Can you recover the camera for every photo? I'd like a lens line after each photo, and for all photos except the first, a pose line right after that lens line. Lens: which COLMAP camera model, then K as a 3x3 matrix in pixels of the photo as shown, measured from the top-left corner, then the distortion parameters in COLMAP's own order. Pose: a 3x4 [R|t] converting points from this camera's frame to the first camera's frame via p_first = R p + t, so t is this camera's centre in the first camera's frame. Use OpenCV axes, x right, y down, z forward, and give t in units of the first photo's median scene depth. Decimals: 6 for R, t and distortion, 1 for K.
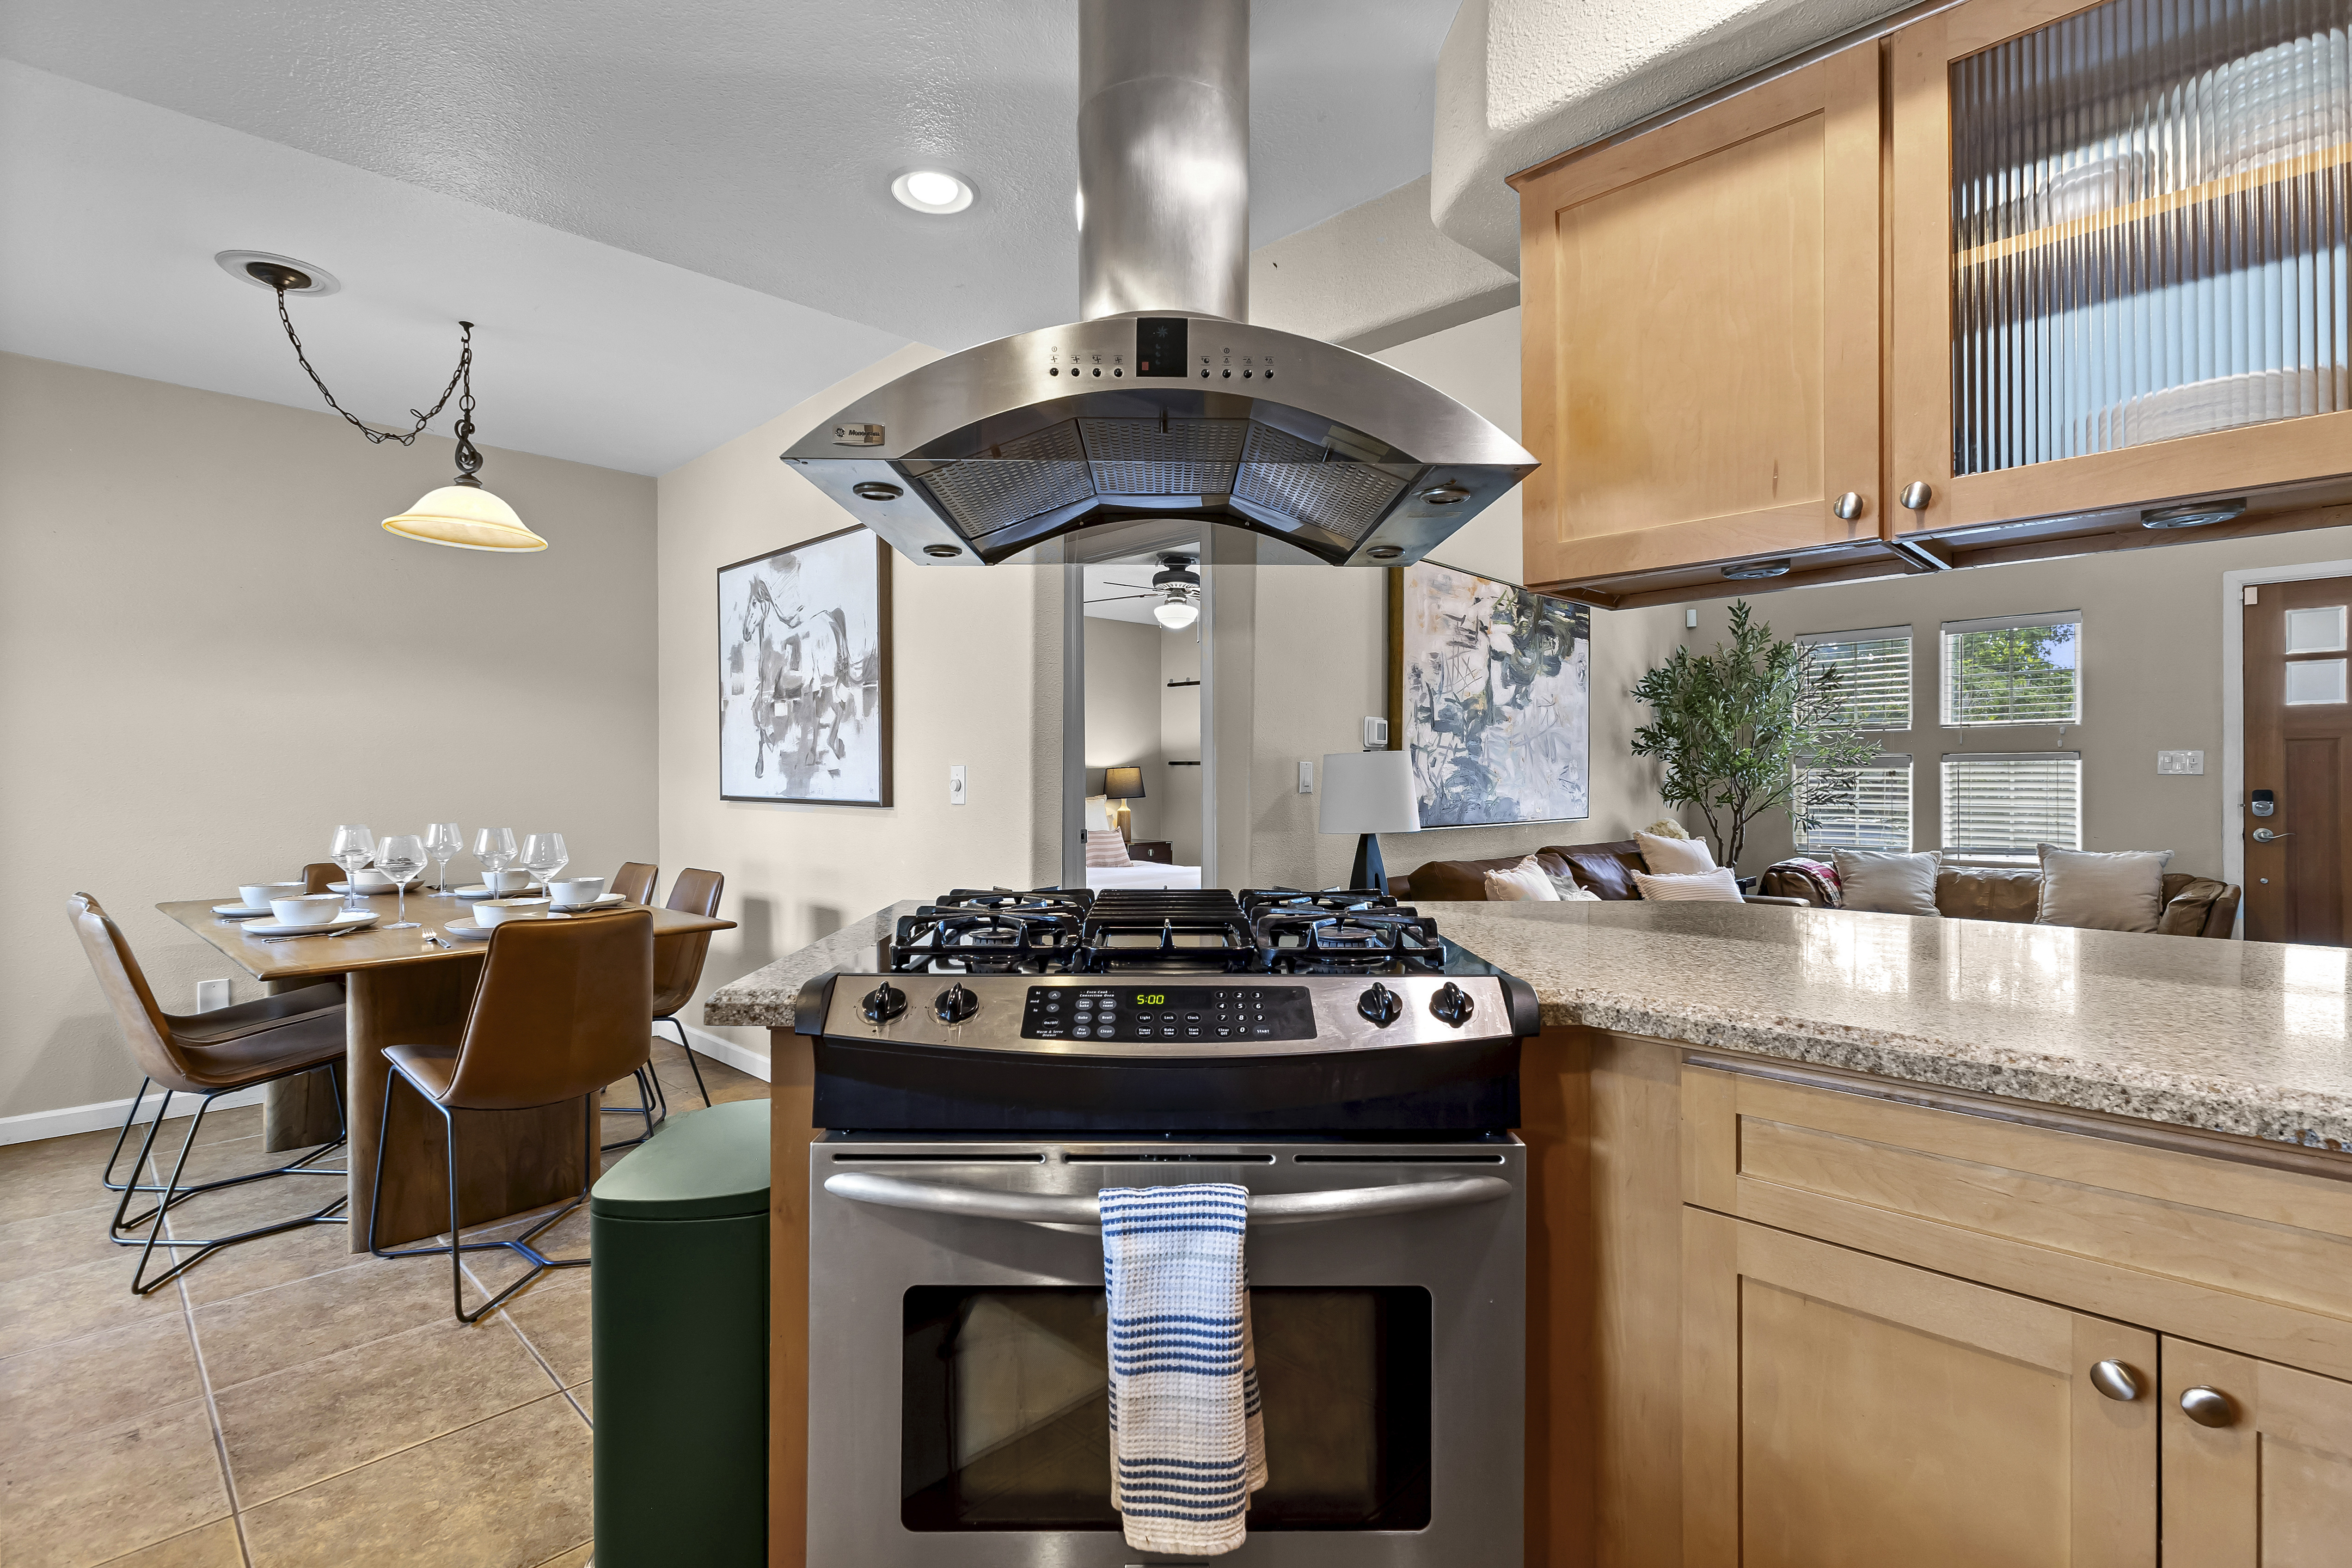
lens RADIAL K [[1088.5, 0, 1185.4], [0, 1088.5, 781.9], [0, 0, 1]] dist [0.003243, 0.001468]
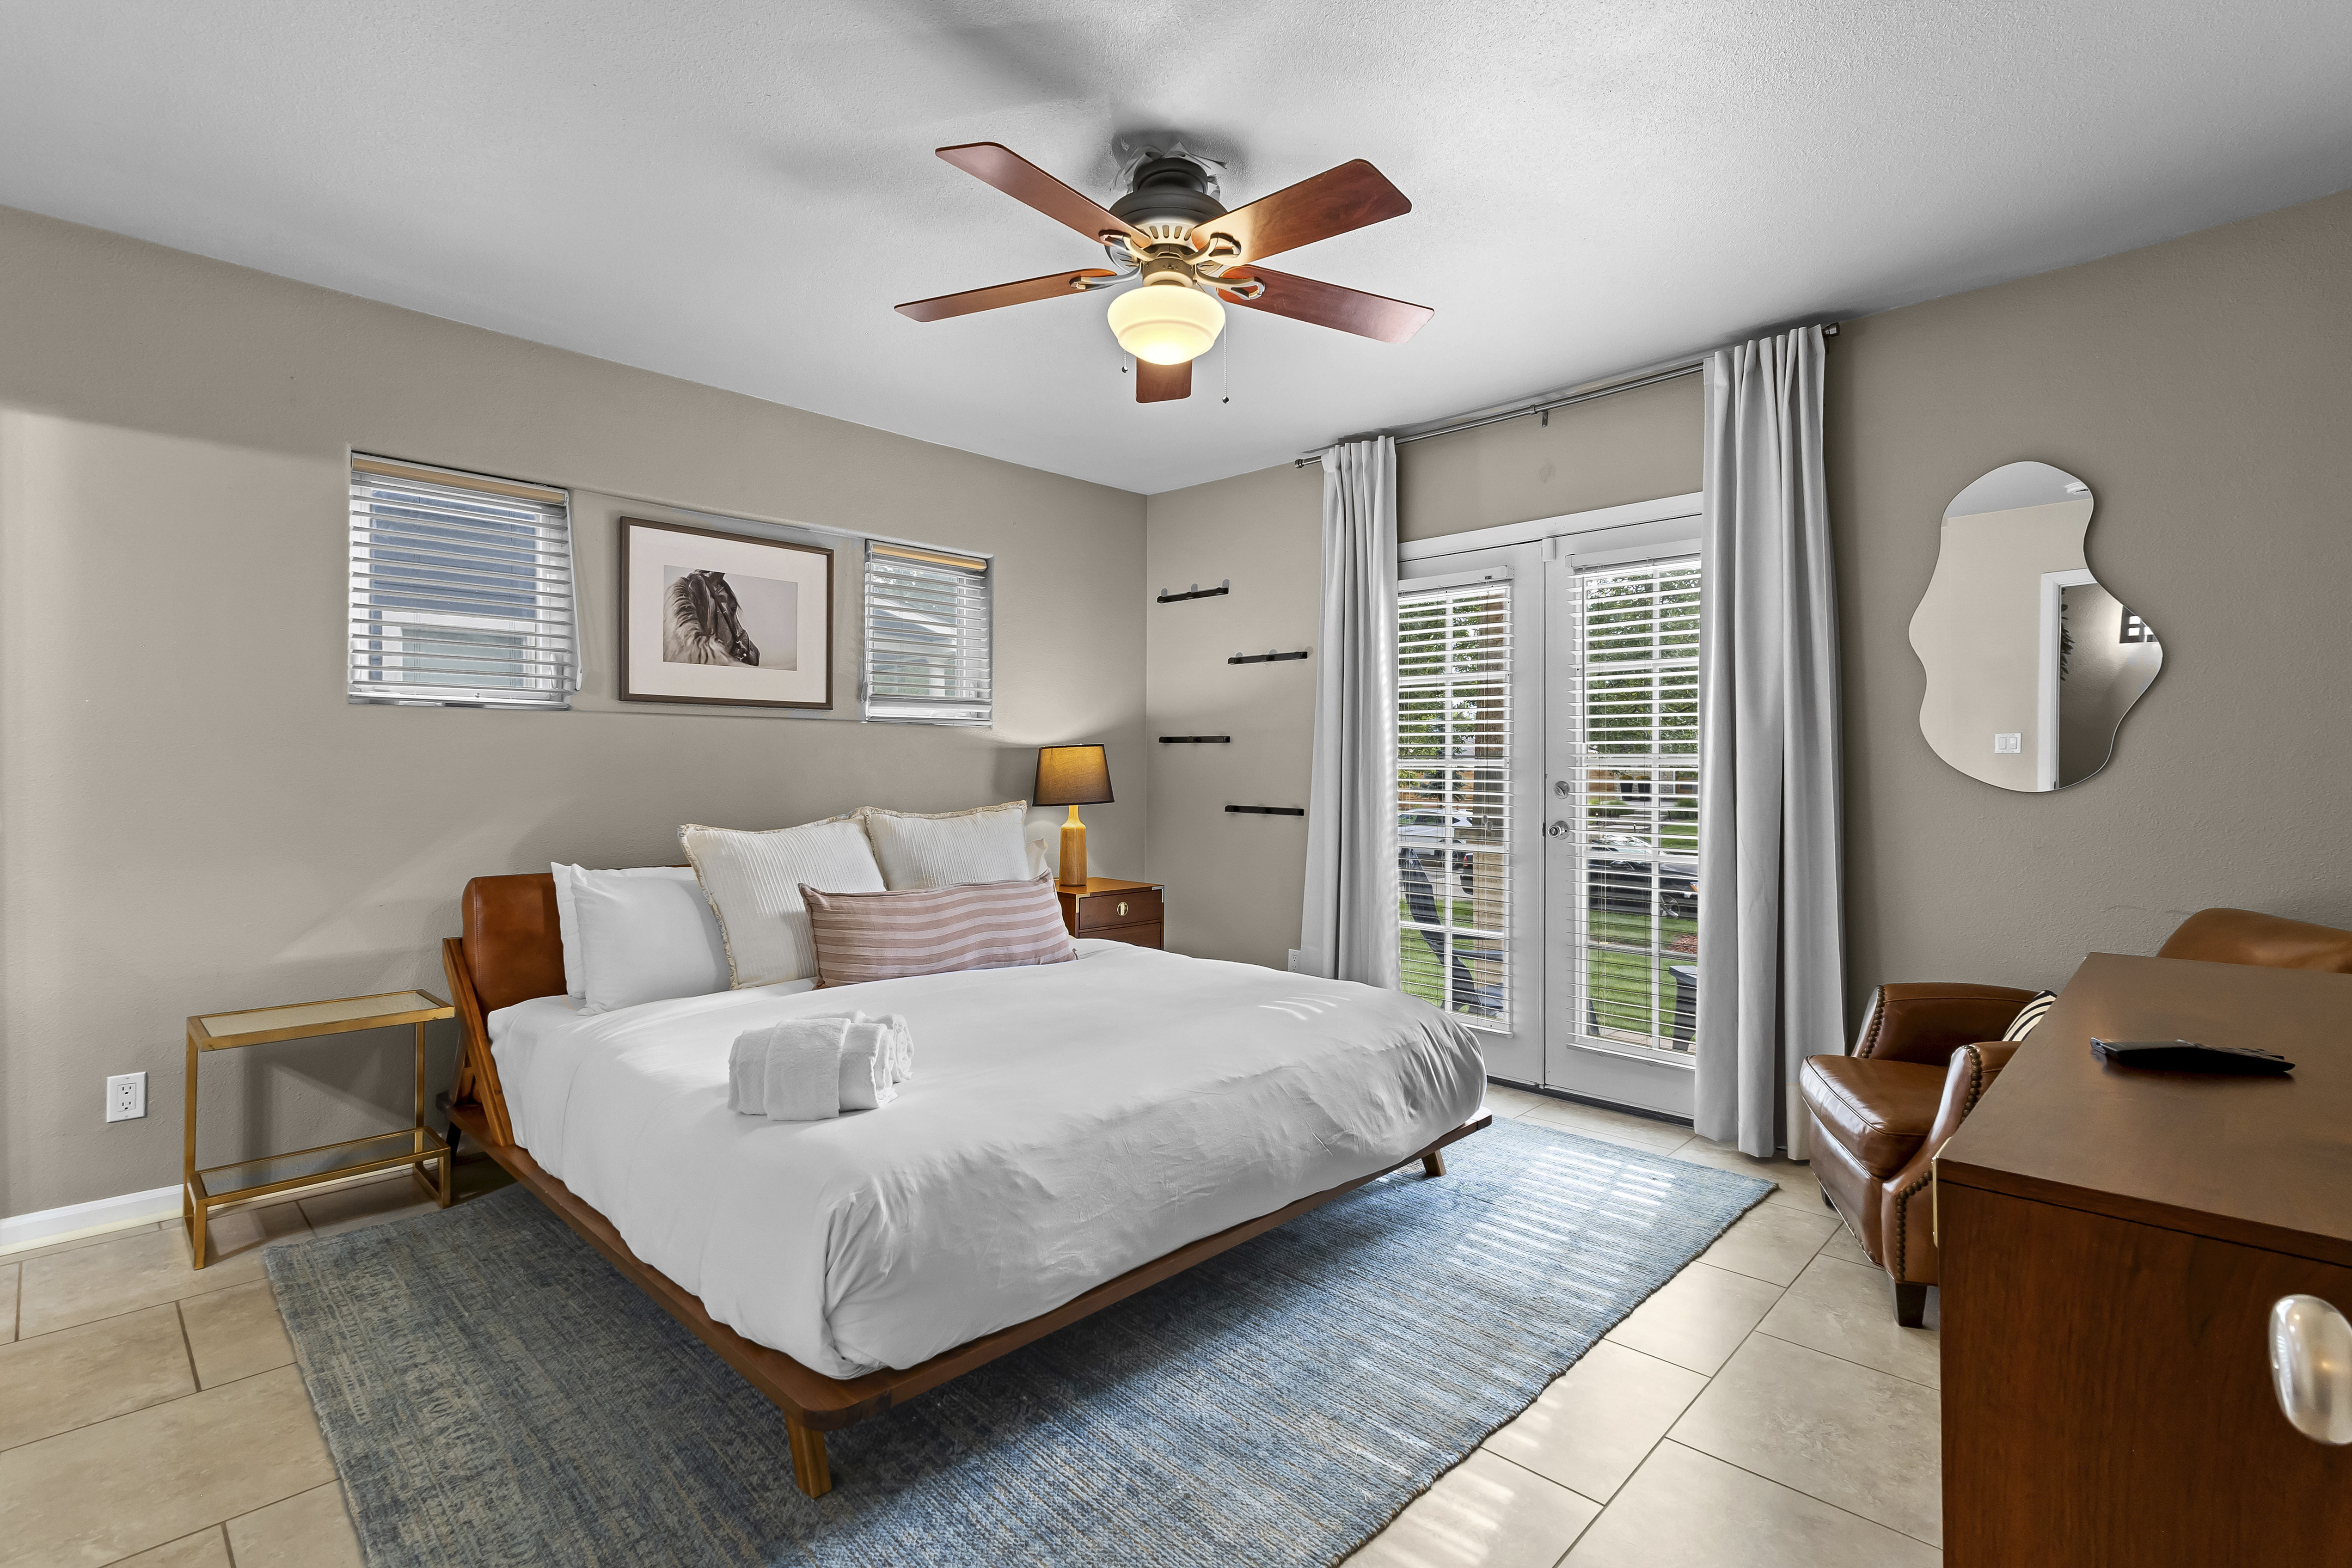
lens RADIAL K [[1088.5, 0, 1175.7], [0, 1088.5, 764.9], [0, 0, 1]] dist [0.003243, 0.001468]
pose [[0.999959, 0.005436, -0.007254, -0.006391], [-0.005479, 0.999968, -0.005848, -0.003831], [0.007222, 0.005888, 0.999957, 1.086103]]
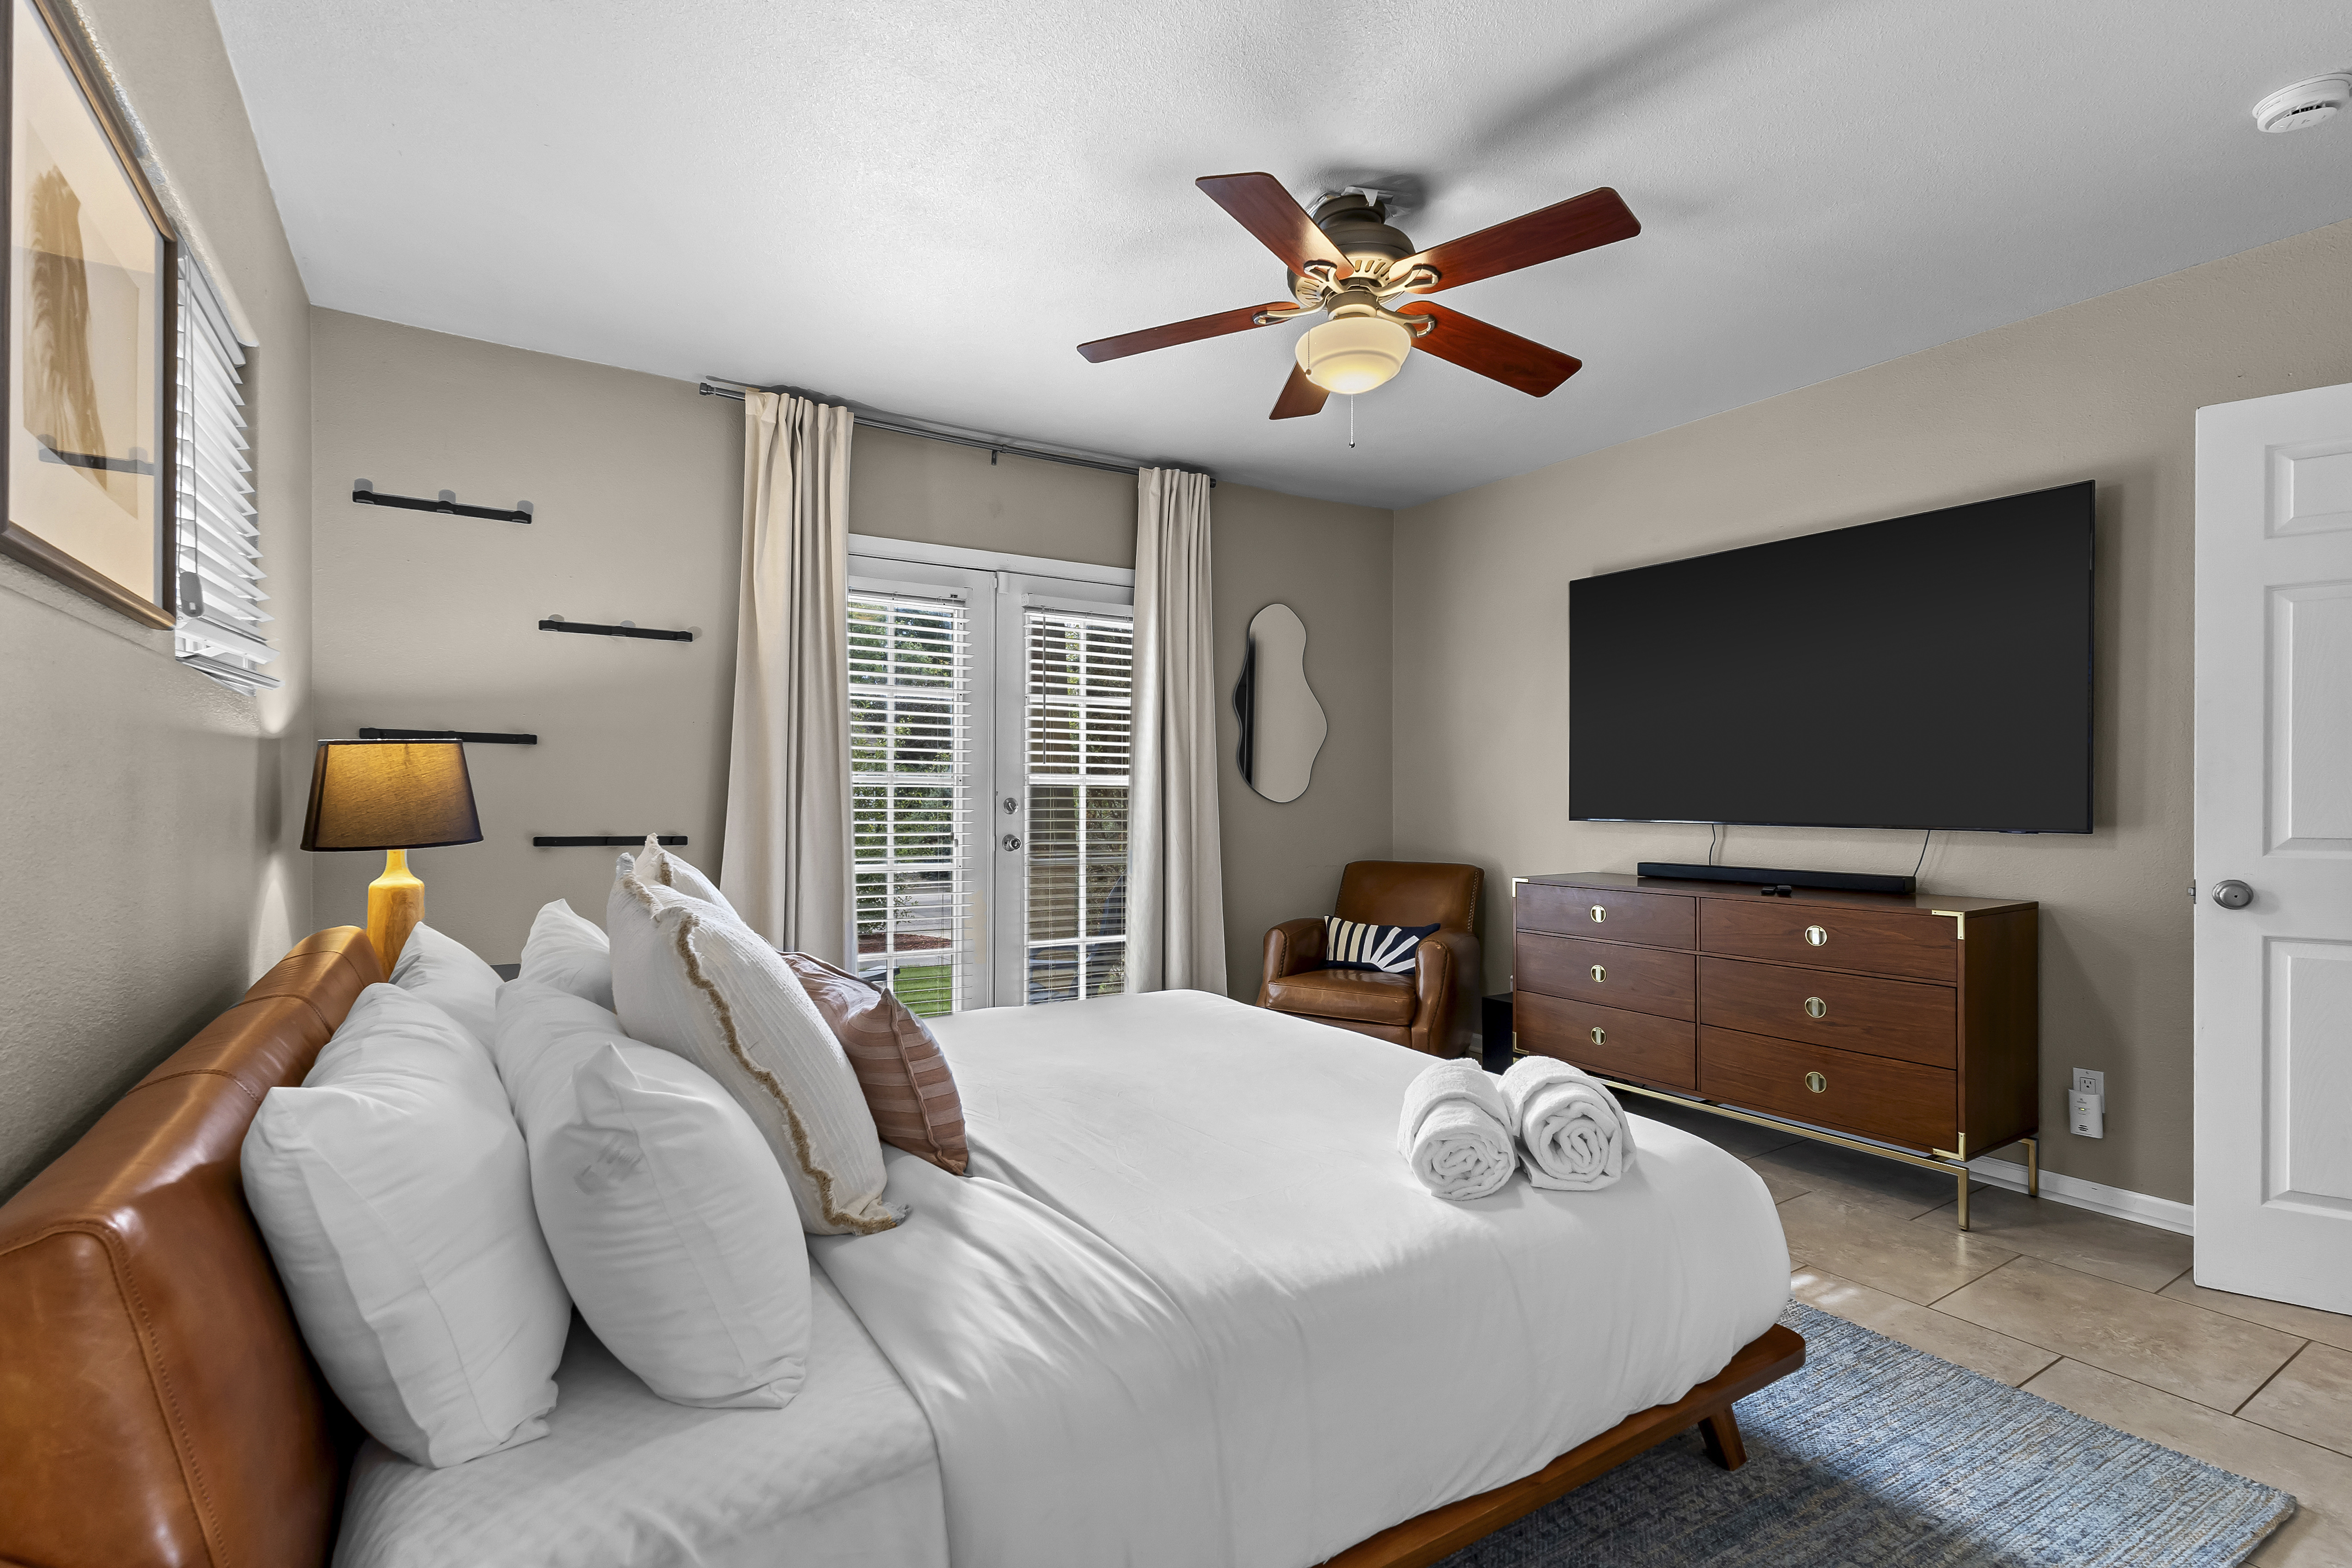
lens RADIAL K [[1088.5, 0, 1166.7], [0, 1088.5, 790.0], [0, 0, 1]] dist [0.003243, 0.001468]
pose [[0.232714, 0.007747, 0.972514, -0.674487], [-0.003150, 0.999969, -0.007212, 0.002517], [-0.972540, -0.001385, 0.232732, 1.676694]]
